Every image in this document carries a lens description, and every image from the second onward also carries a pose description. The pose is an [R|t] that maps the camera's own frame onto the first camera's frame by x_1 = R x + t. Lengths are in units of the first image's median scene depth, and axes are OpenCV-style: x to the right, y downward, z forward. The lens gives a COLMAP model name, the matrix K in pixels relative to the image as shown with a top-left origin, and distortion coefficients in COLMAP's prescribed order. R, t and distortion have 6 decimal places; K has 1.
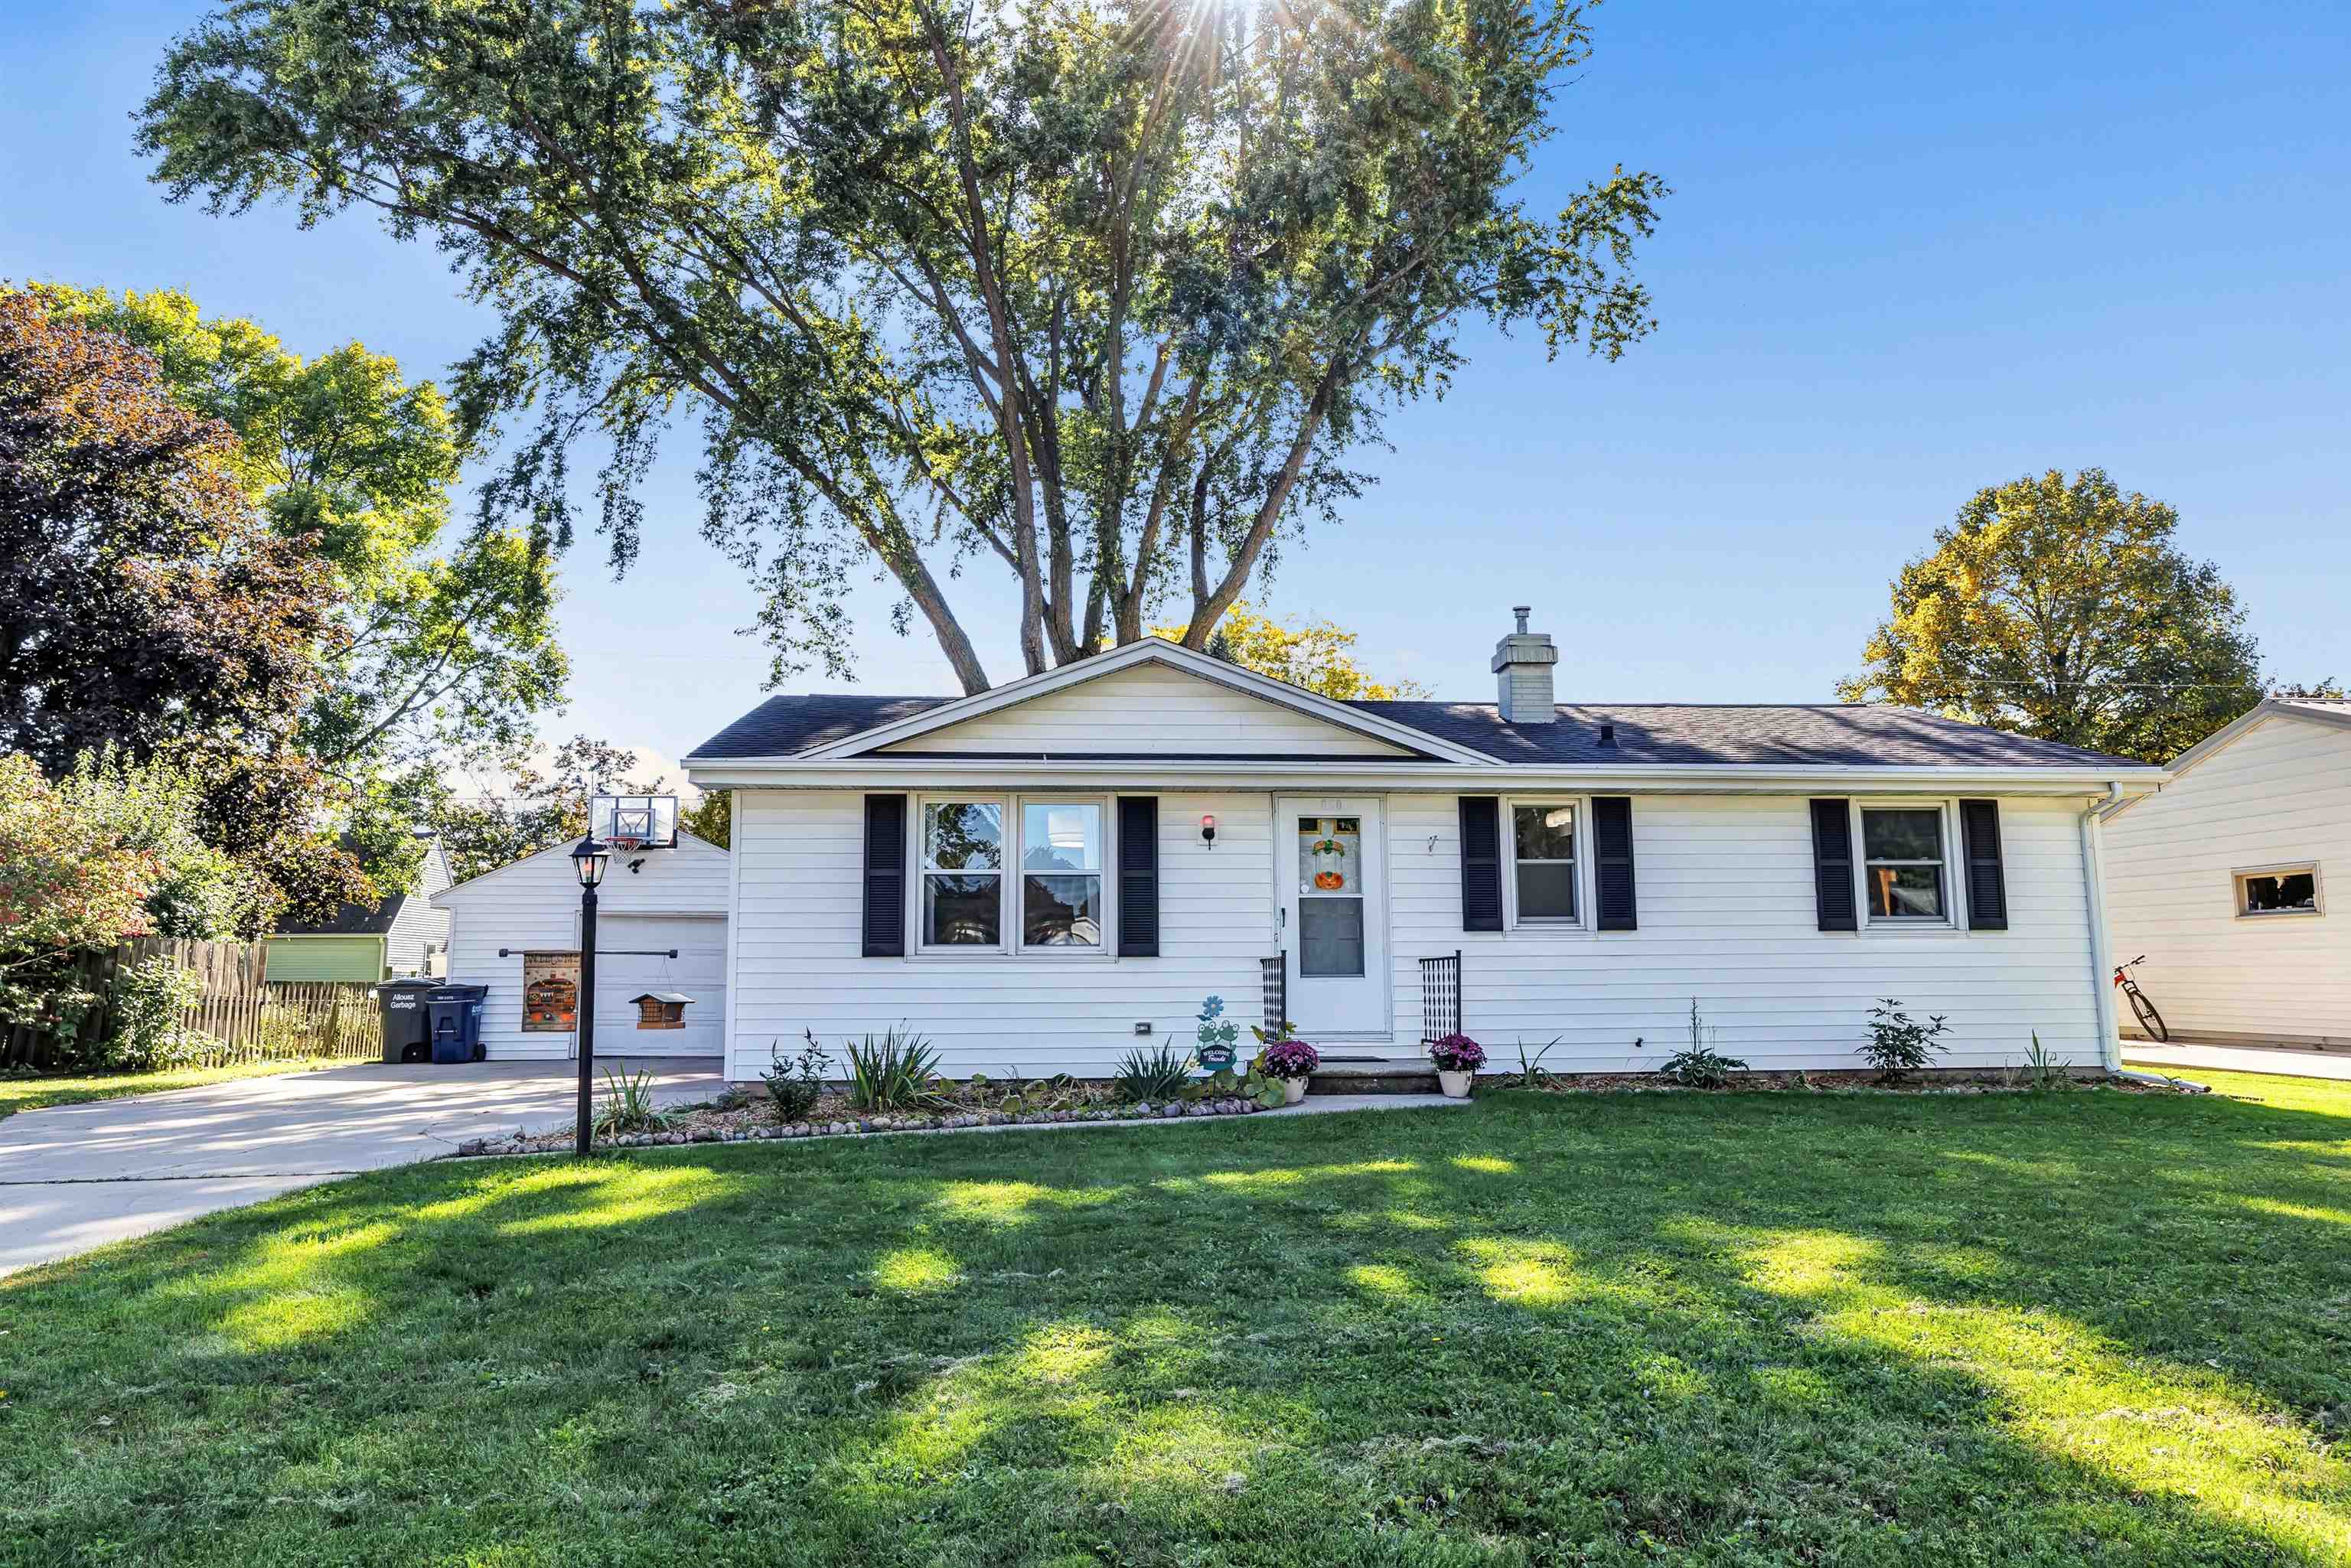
lens RADIAL K [[1438.4, 0, 1175.5], [0, 1438.4, 784.0], [0, 0, 1]] dist [0.001623, -0.000589]
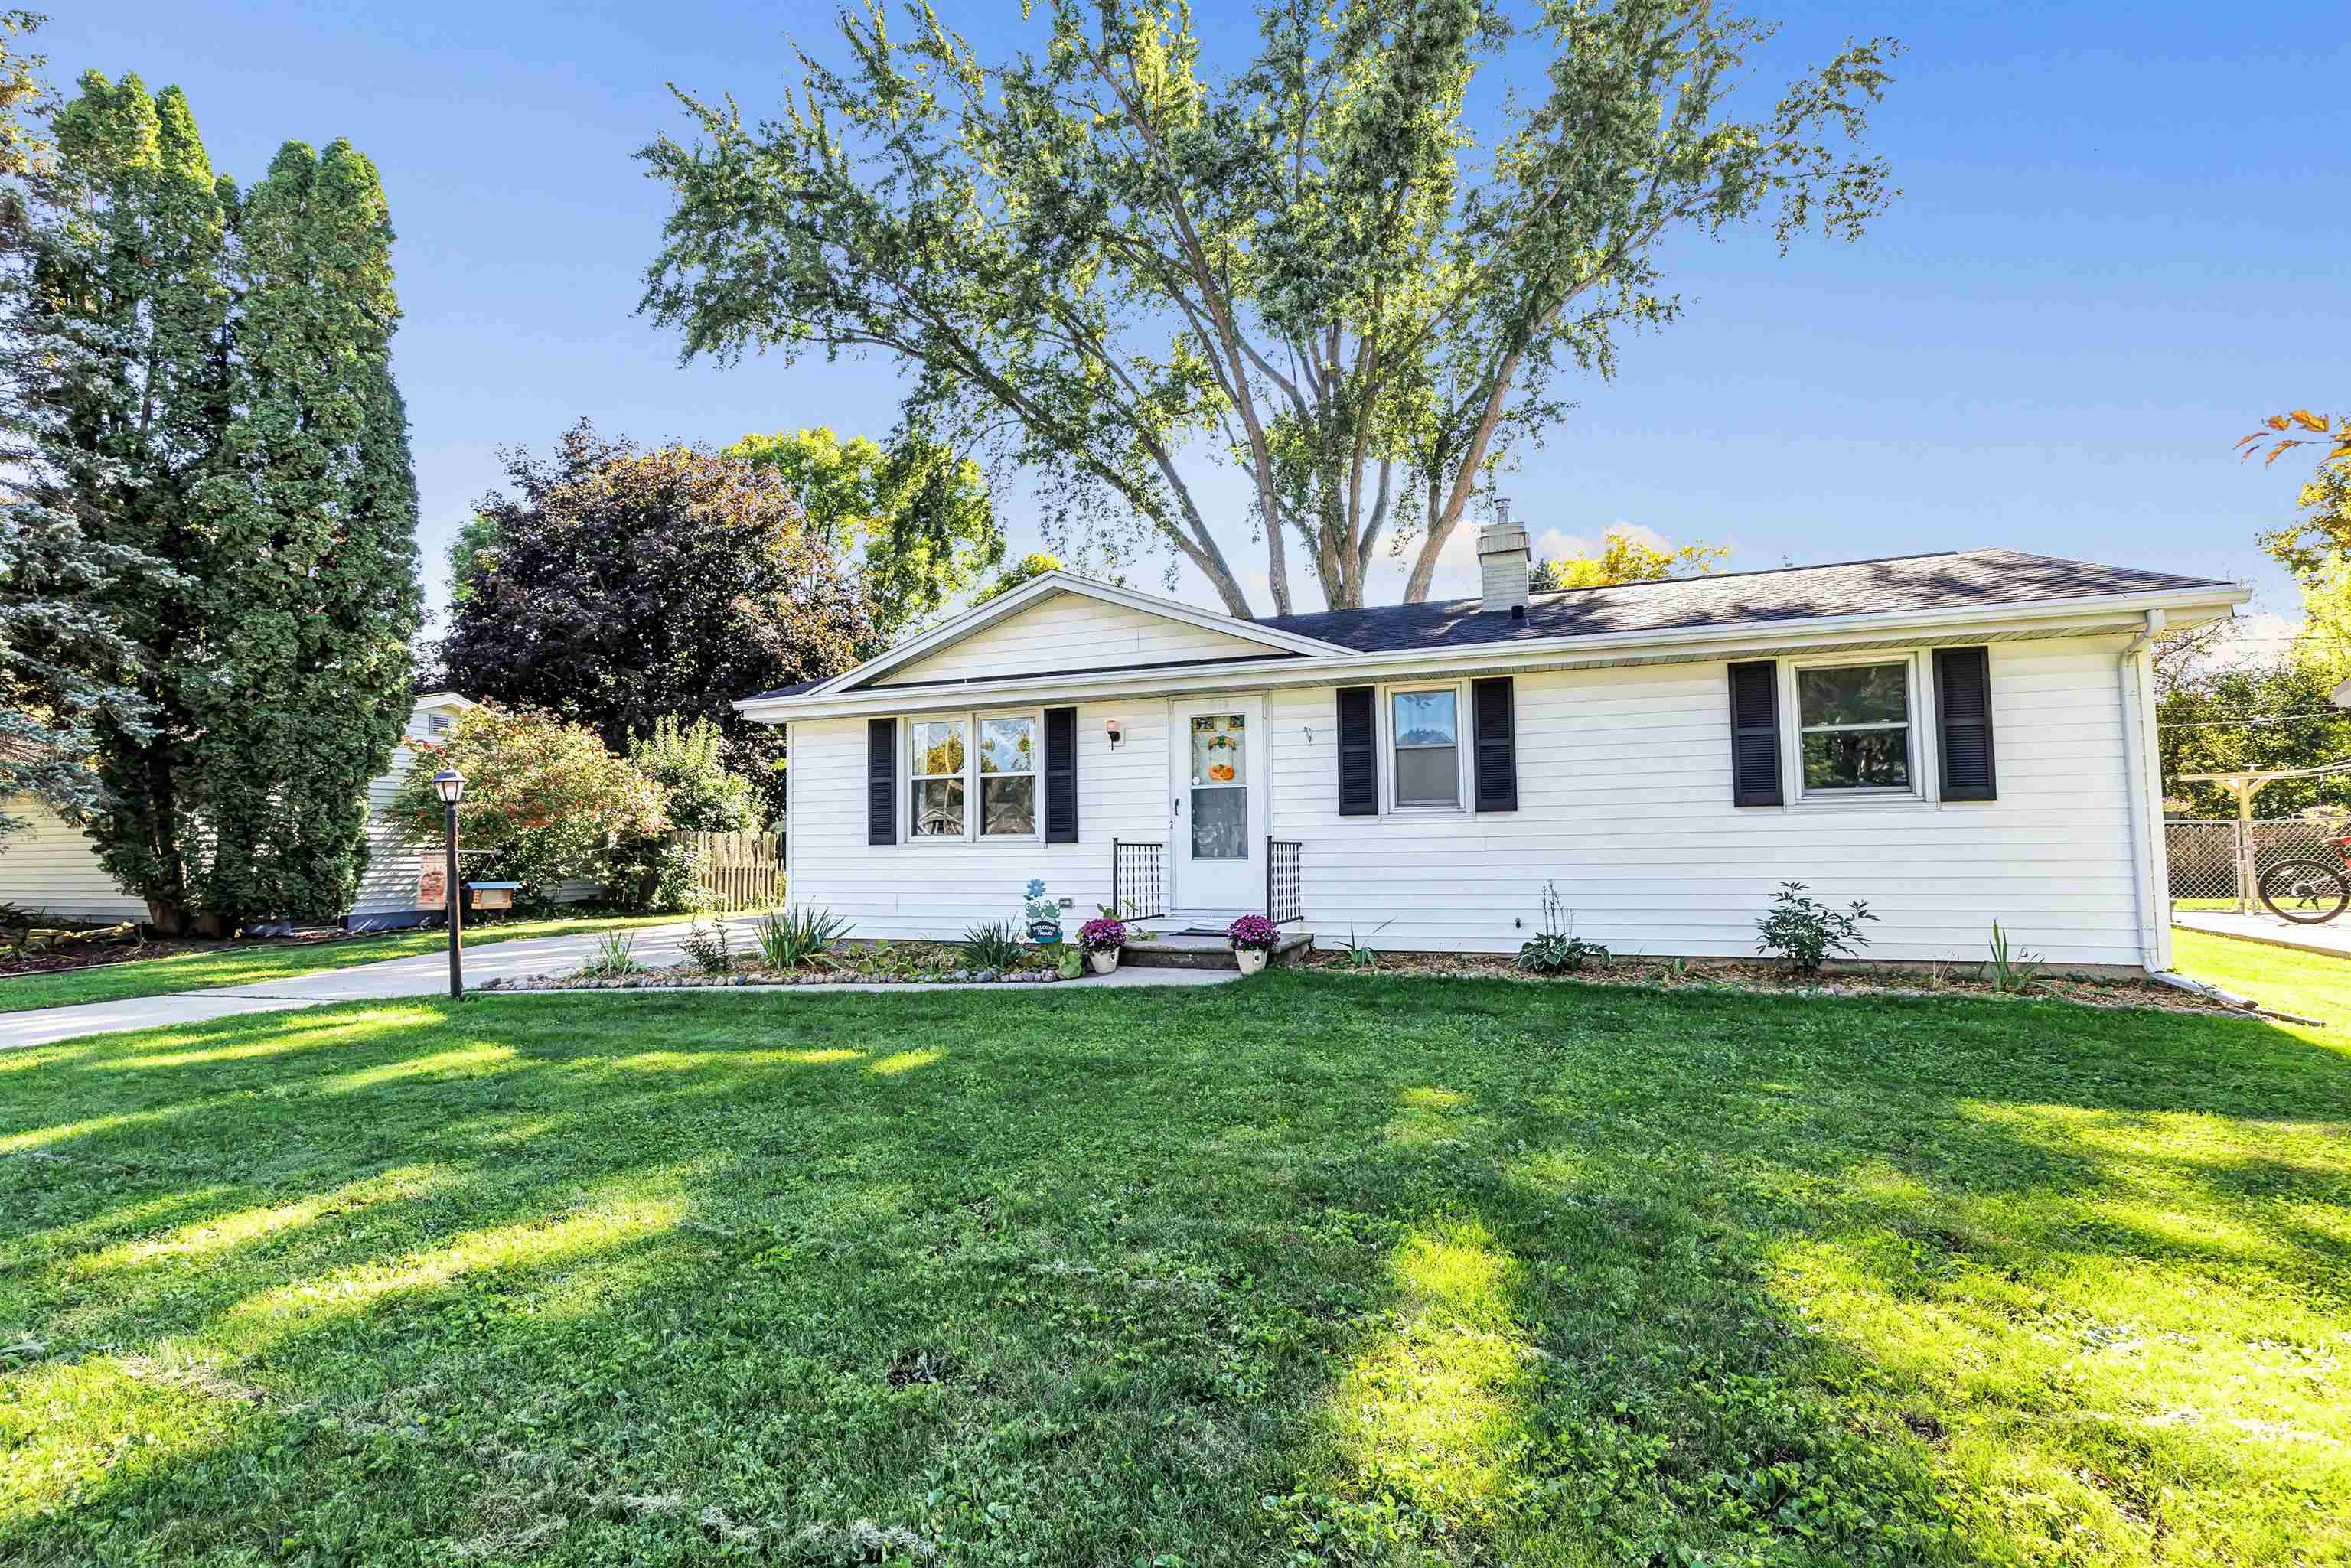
lens RADIAL K [[1037.5, 0, 1175.5], [0, 1037.5, 784.0], [0, 0, 1]] dist [0.002035, 0.000220]
pose [[0.906687, -0.032766, -0.420530, 0.268219], [0.065287, 0.995865, 0.063167, 0.014982], [0.416722, -0.084728, 0.905077, 0.169858]]
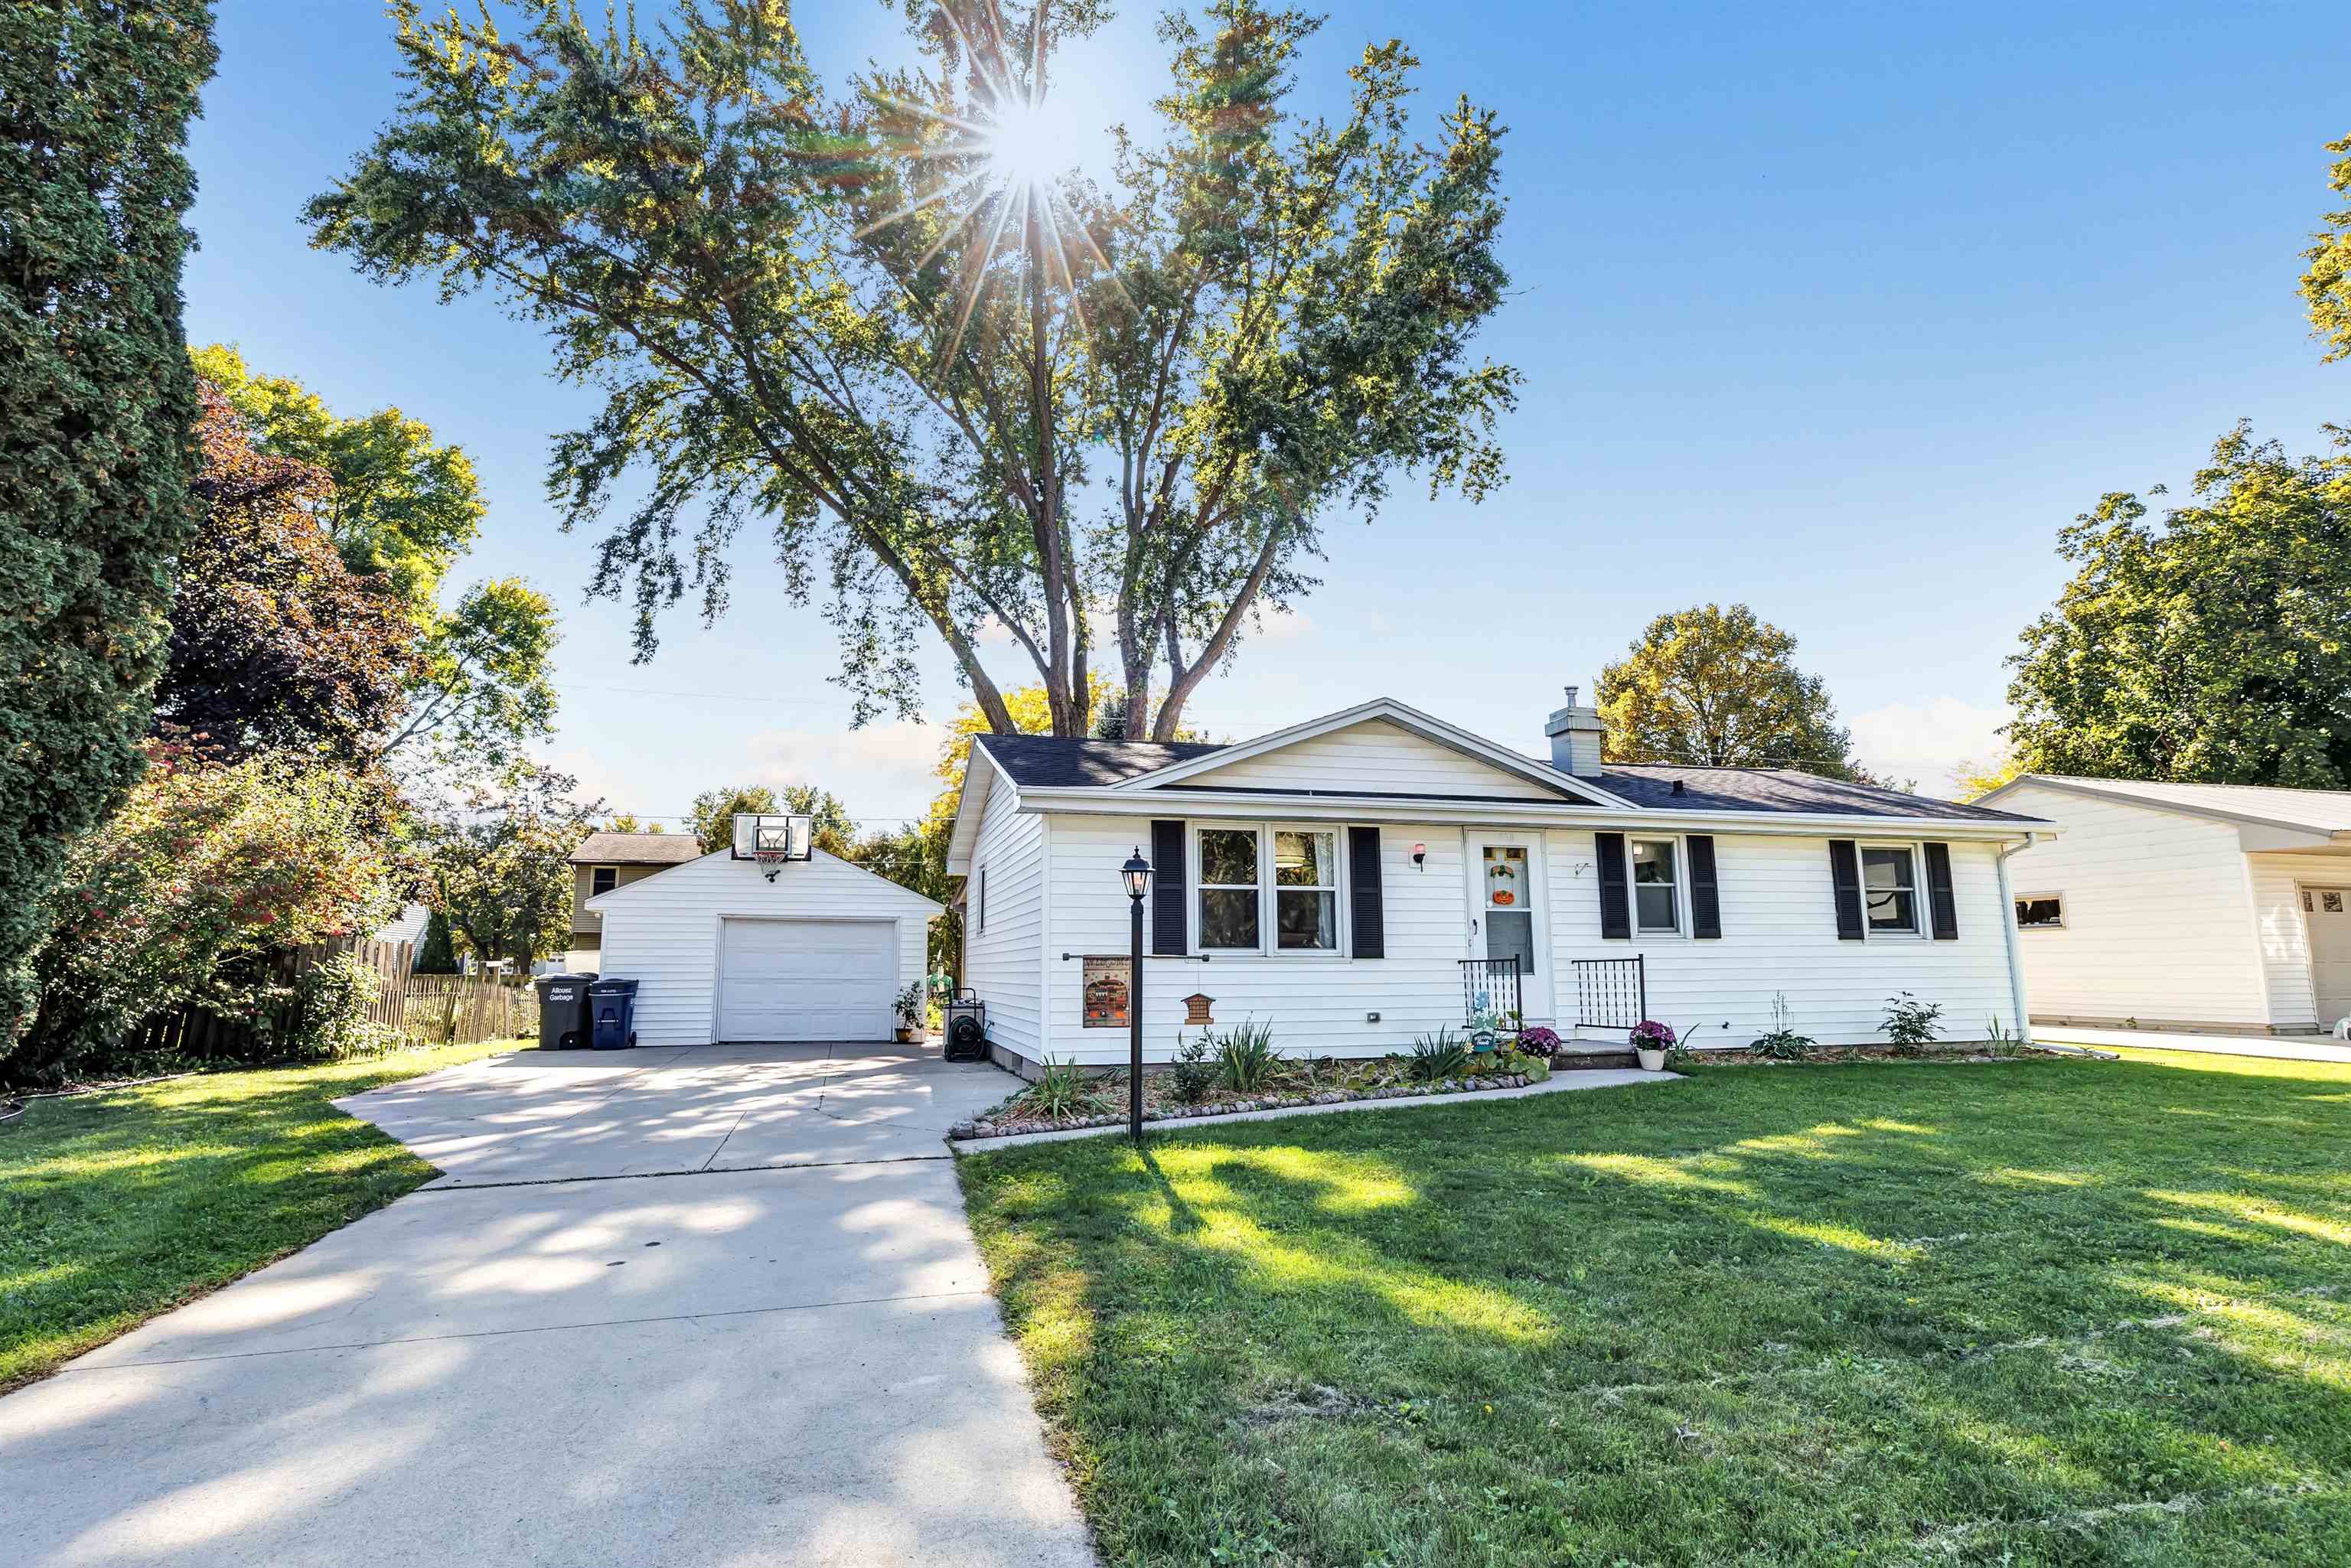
lens RADIAL K [[1132.0, 0, 1175.5], [0, 1132.0, 784.0], [0, 0, 1]] dist [-0.001642, 0.000219]
pose [[0.984566, 0.028724, 0.172640, -0.227600], [-0.023814, 0.999253, -0.030441, 0.003169], [-0.173386, 0.025860, 0.984514, 0.048487]]
